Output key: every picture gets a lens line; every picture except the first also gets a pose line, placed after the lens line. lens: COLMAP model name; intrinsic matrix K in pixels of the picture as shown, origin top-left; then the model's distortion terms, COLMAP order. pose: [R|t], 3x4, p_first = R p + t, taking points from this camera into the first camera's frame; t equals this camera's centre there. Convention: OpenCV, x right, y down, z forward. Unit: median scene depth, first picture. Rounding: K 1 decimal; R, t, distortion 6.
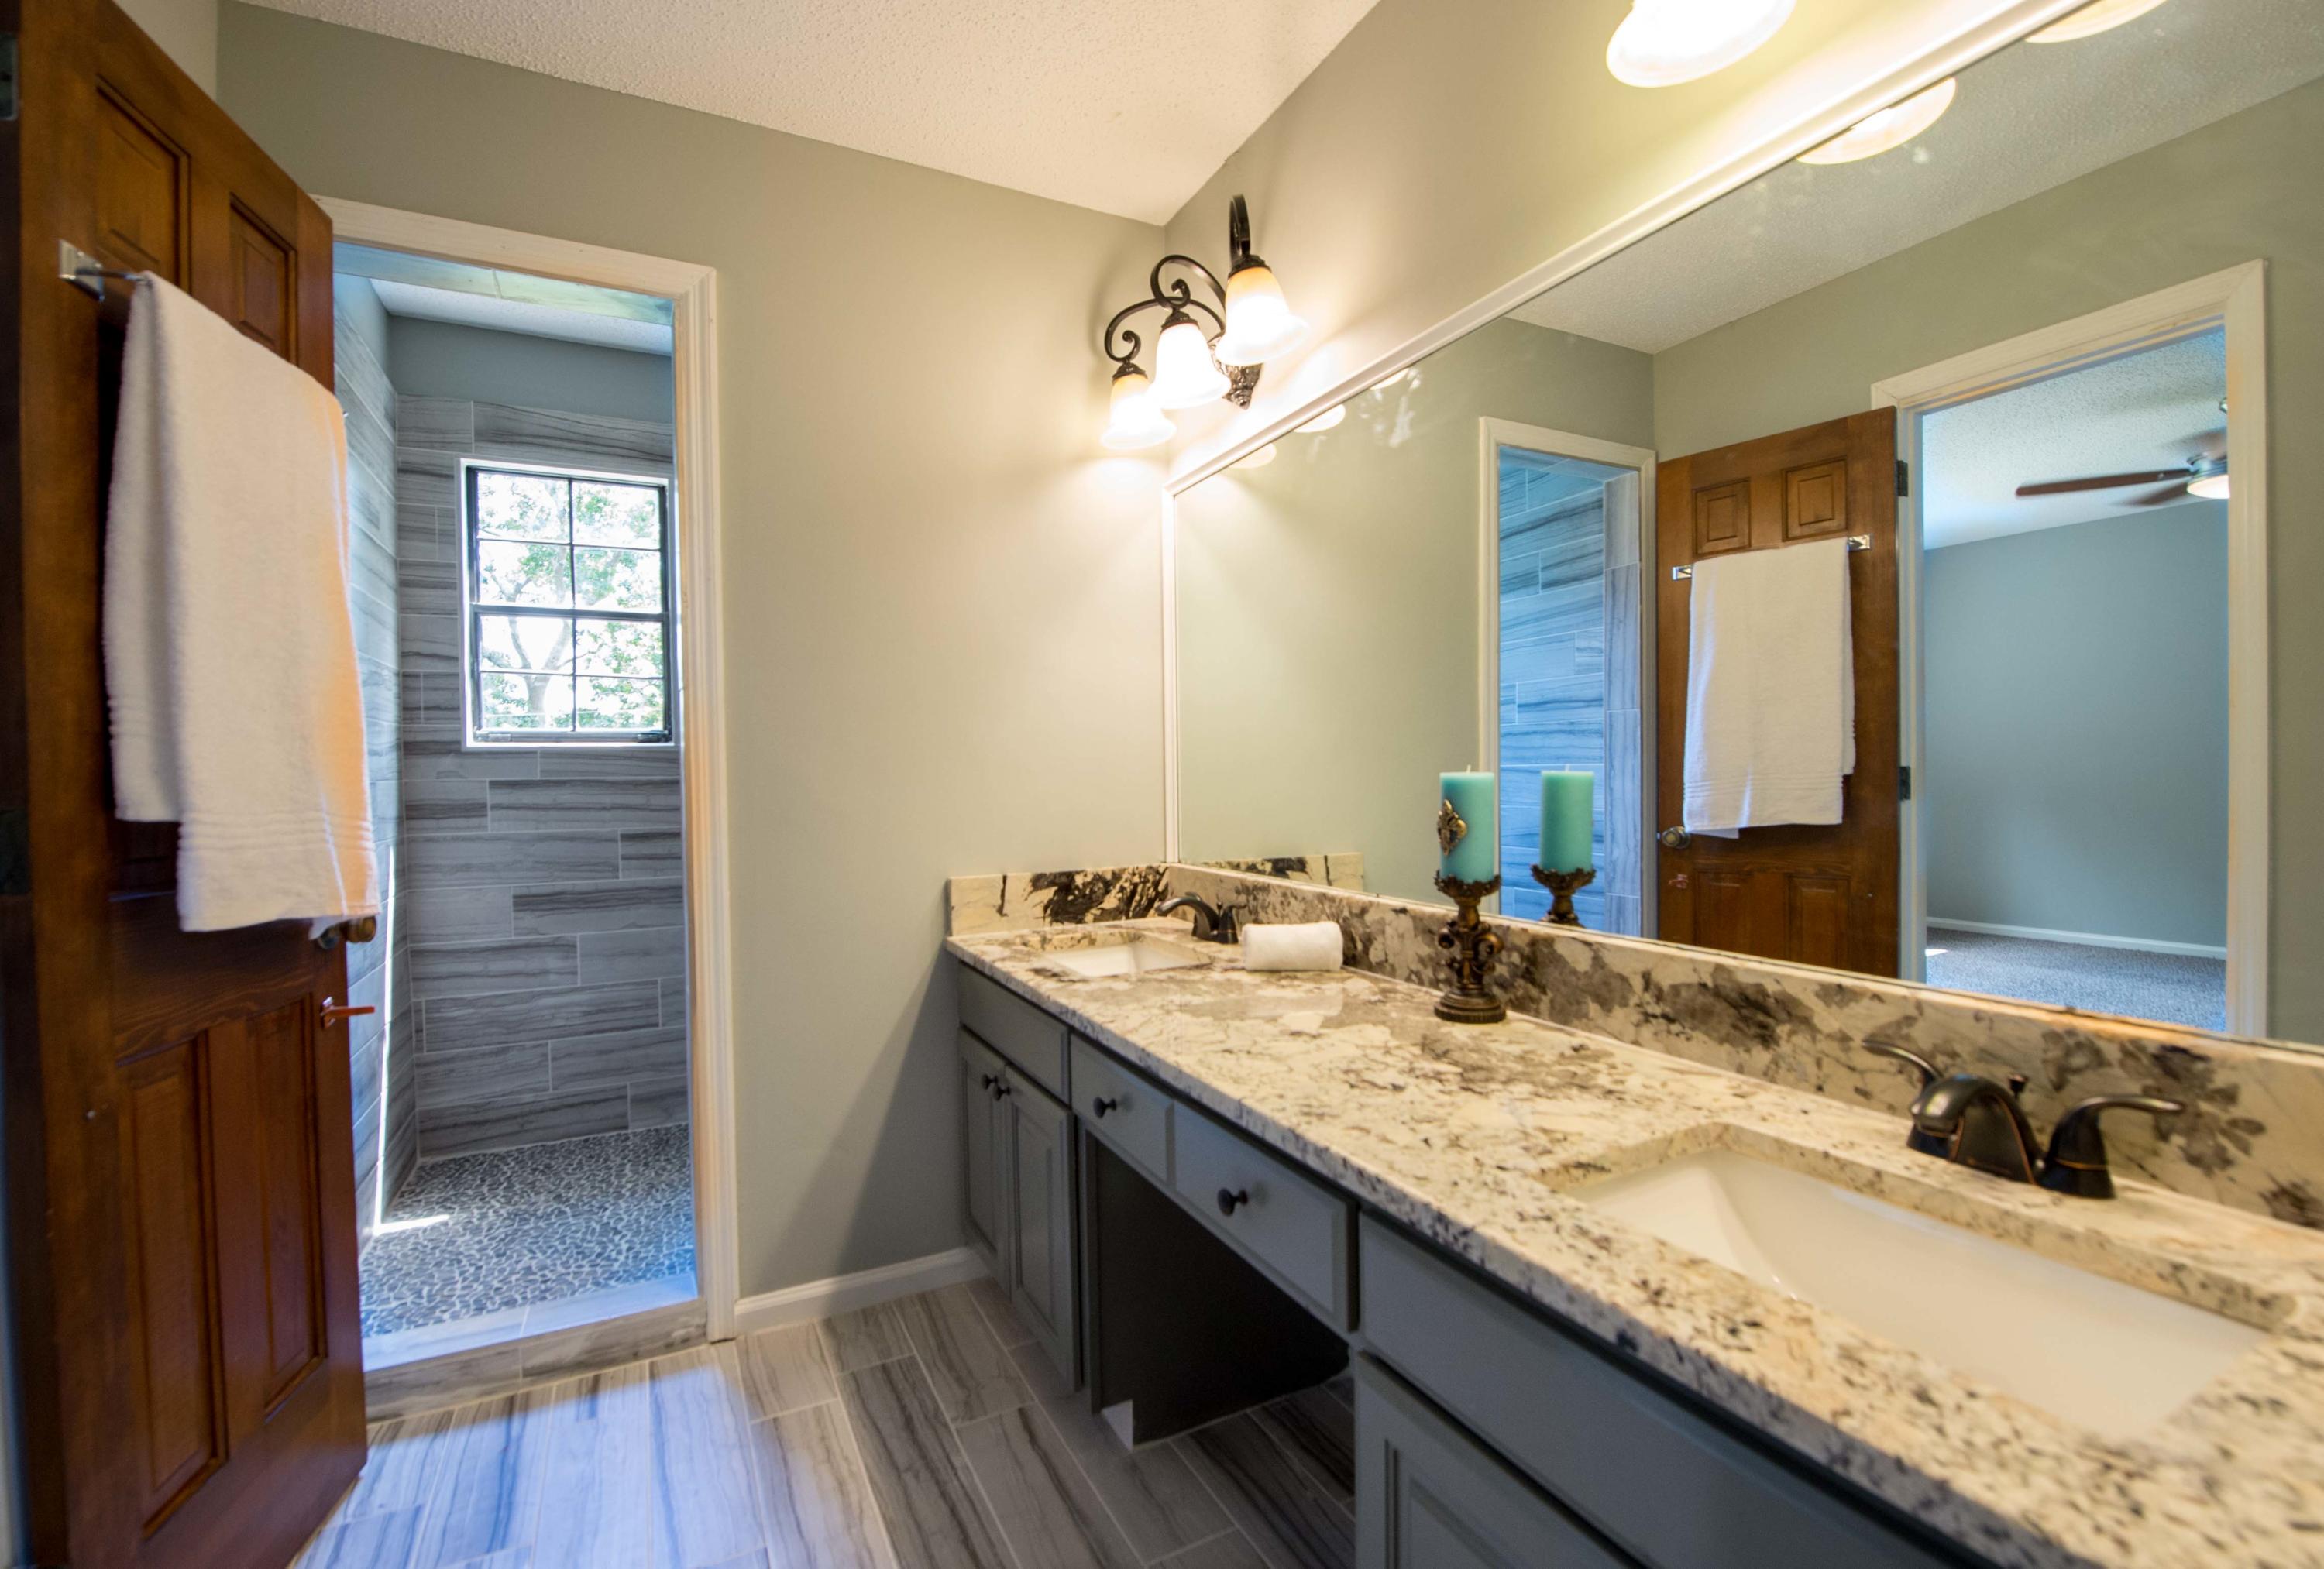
lens RADIAL K [[1016.4, 0, 1139.5], [0, 1016.4, 785.5], [0, 0, 1]] dist [-0.022617, -0.001056]
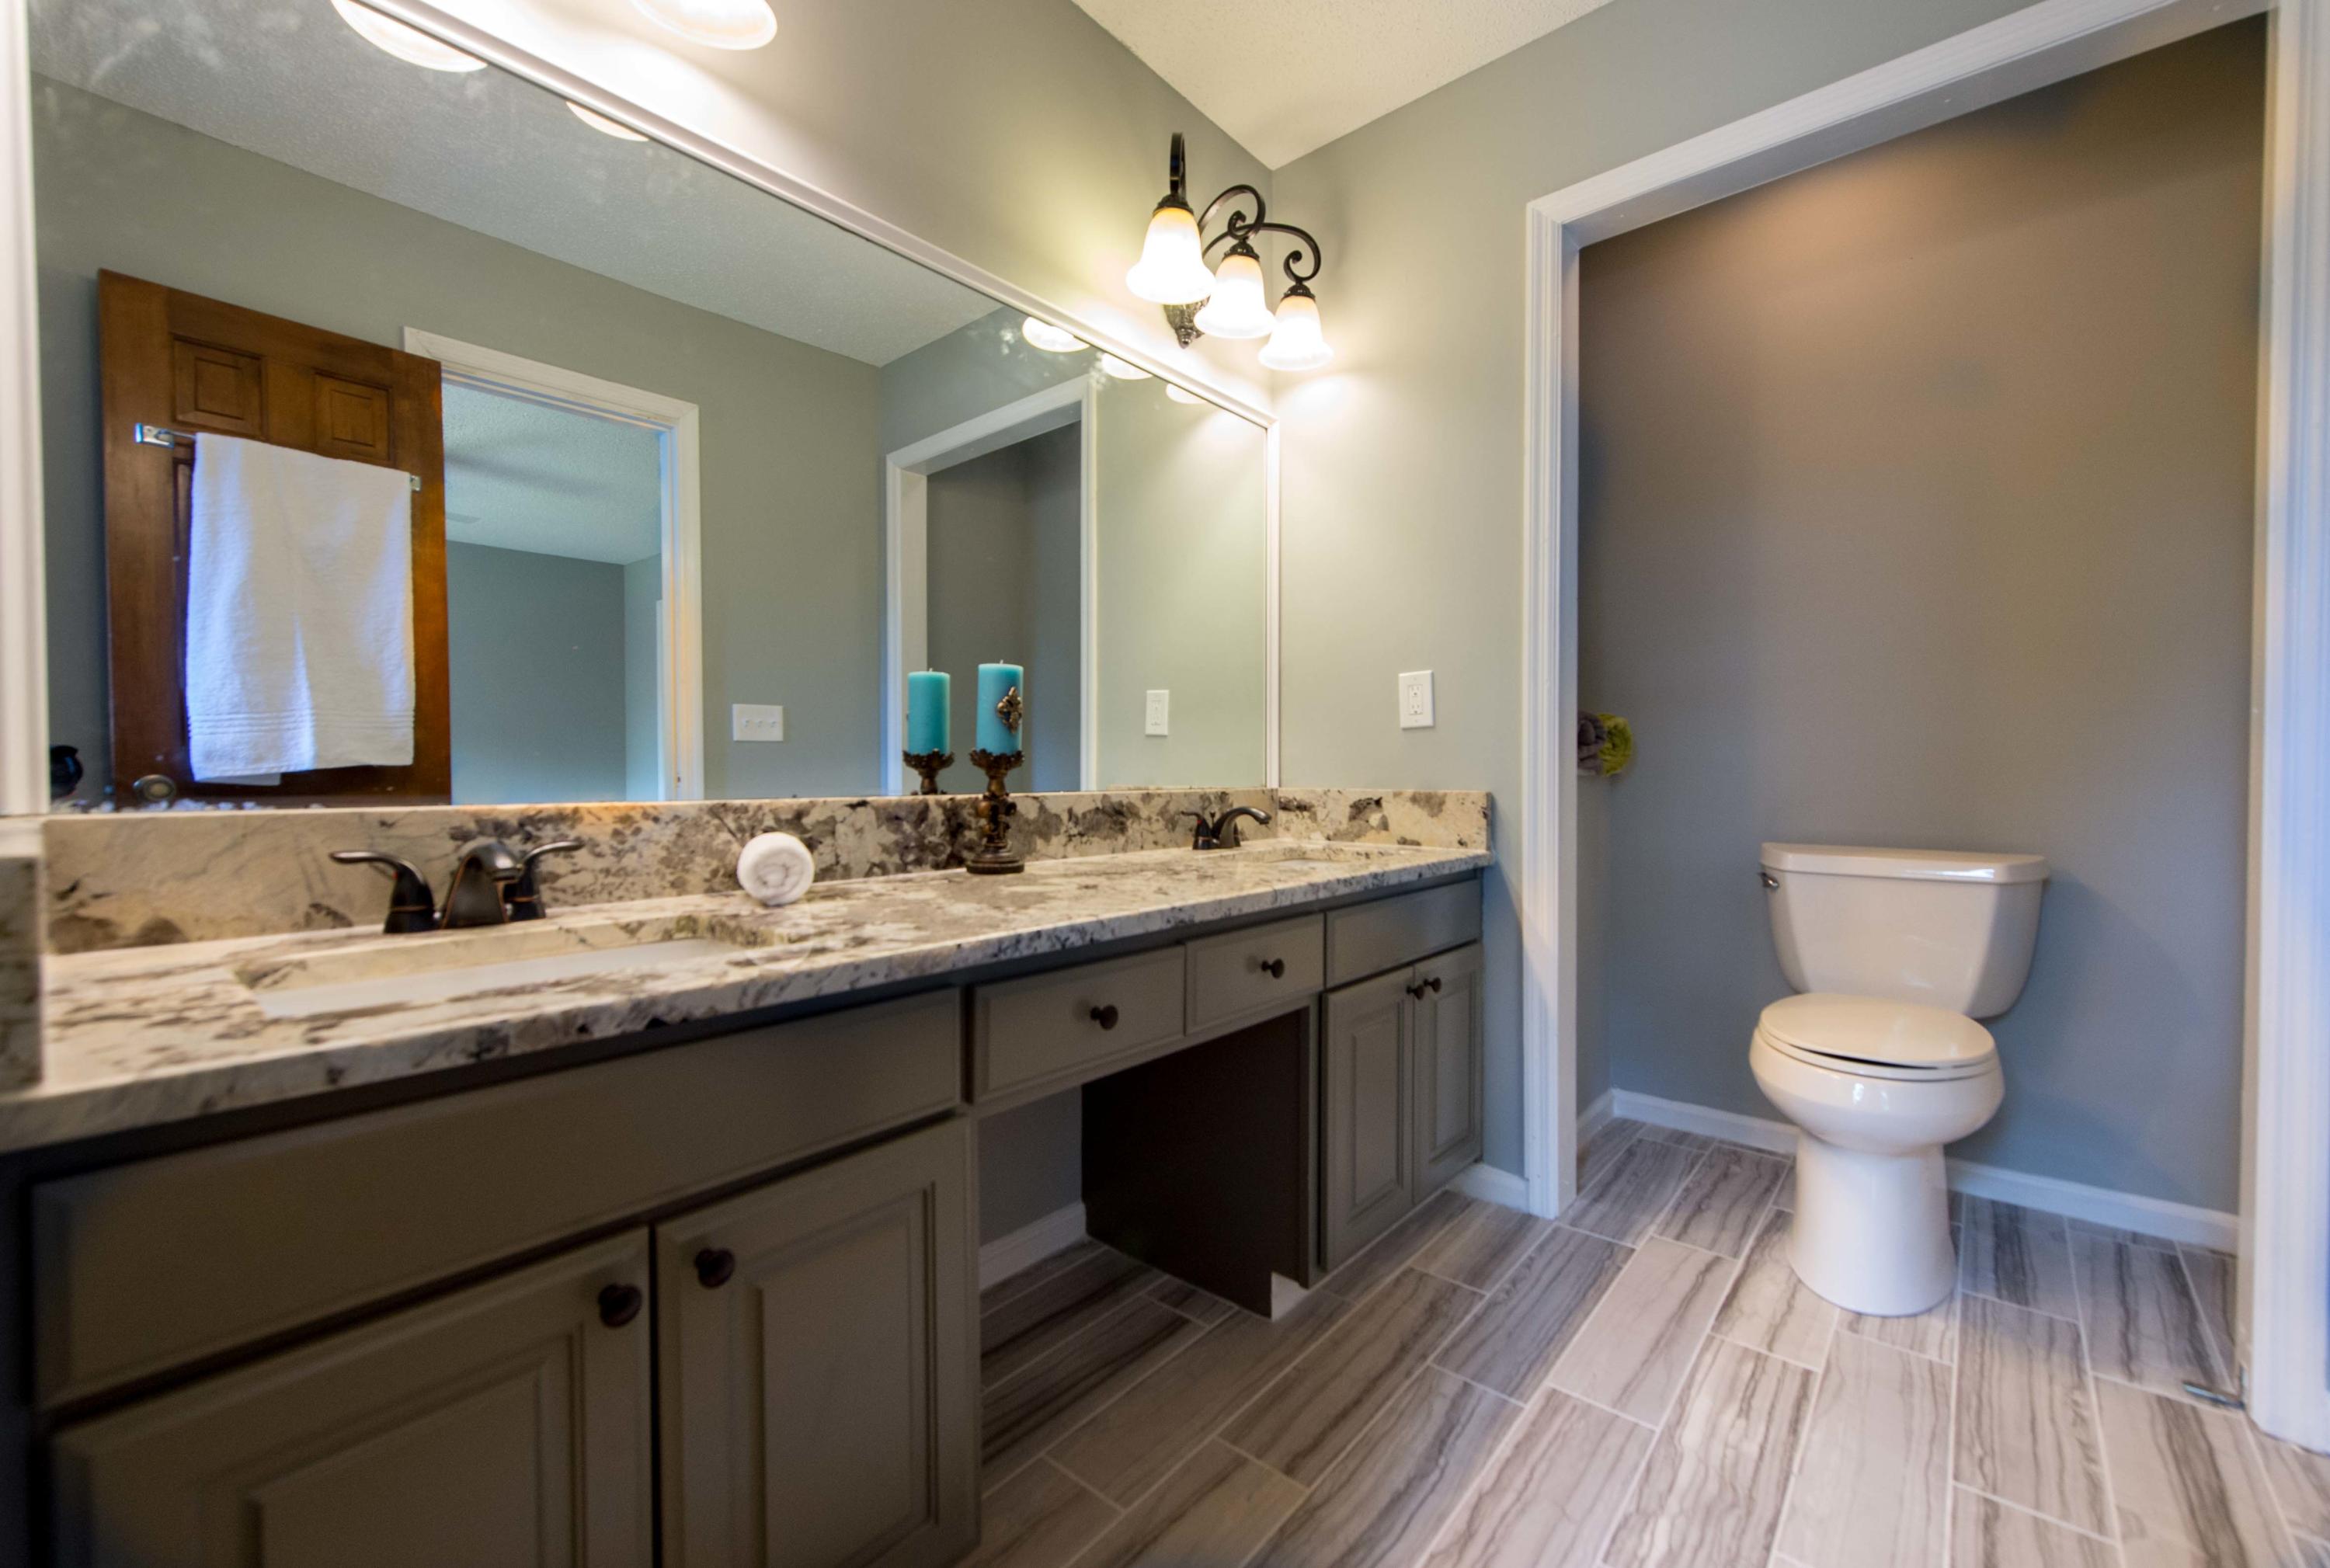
lens RADIAL K [[931.6, 0, 1147.2], [0, 931.6, 789.3], [0, 0, 1]] dist [0.009863, -0.000520]
pose [[-0.384027, -0.004256, 0.923312, -0.669740], [0.023940, 0.999607, 0.014565, 0.105931], [-0.923011, 0.027697, -0.383774, 1.112009]]
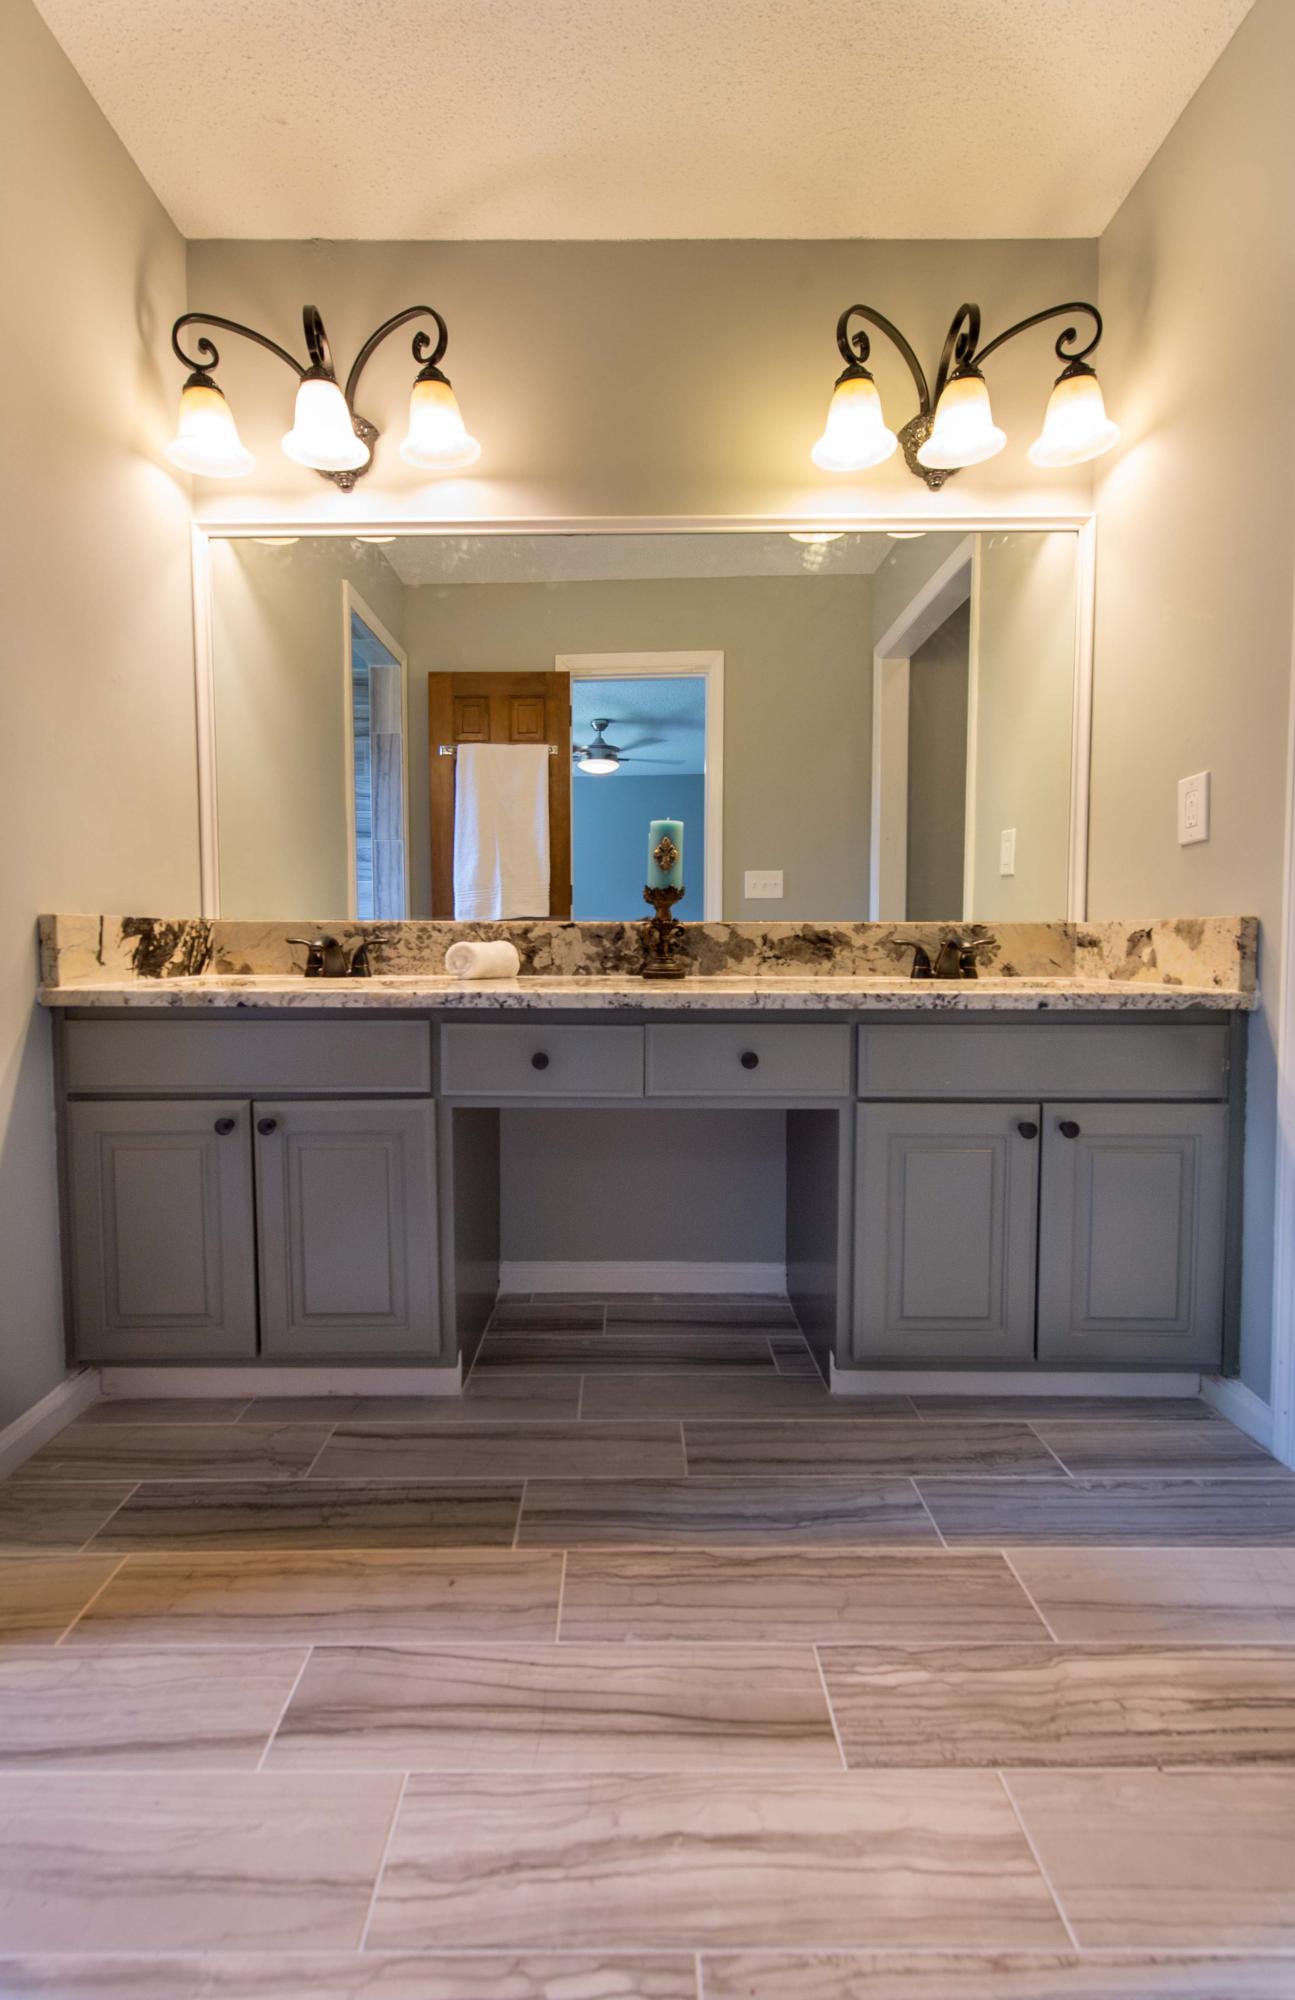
lens RADIAL K [[830.0, 0, 645.8], [0, 830.0, 986.9], [0, 0, 1]] dist [0.005049, -0.000535]
pose [[0.430859, -0.033932, 0.901781, -0.761274], [0.010731, 0.999415, 0.032479, 0.176771], [-0.902356, -0.004316, 0.430971, 0.412867]]
